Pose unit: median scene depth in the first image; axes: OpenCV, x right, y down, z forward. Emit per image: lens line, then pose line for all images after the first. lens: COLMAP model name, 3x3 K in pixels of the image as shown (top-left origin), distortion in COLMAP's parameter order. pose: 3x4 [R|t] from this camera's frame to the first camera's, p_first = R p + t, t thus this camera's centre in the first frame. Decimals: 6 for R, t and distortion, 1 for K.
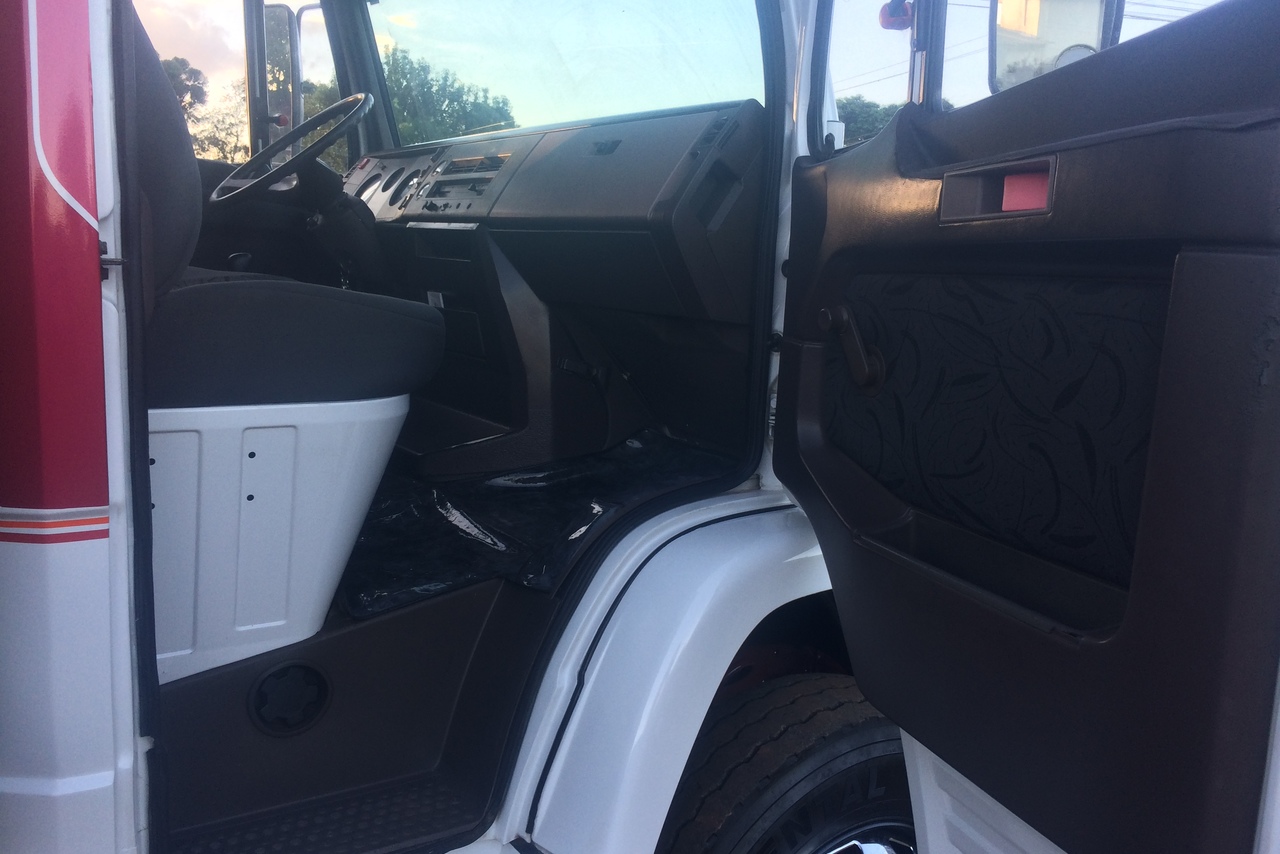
lens RADIAL K [[1081.7, 0, 643.7], [0, 1081.7, 434.6], [0, 0, 1]] dist [0.075583, -0.121758]
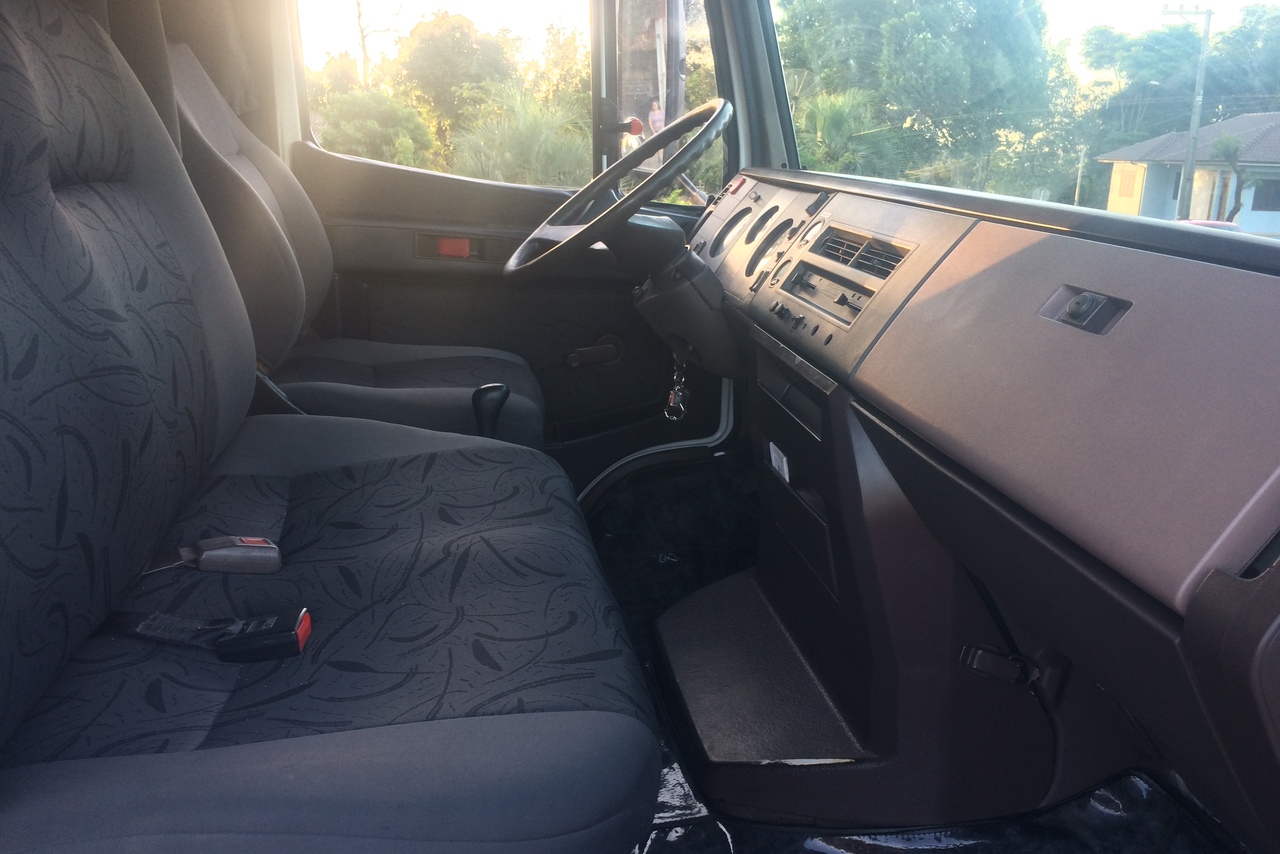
lens RADIAL K [[1081.7, 0, 643.7], [0, 1081.7, 434.6], [0, 0, 1]] dist [0.075583, -0.121758]
pose [[0.904164, 0.099100, -0.415531, -0.006983], [-0.057808, 0.992156, 0.110834, -0.179144], [0.423256, -0.076191, 0.902801, 0.365954]]
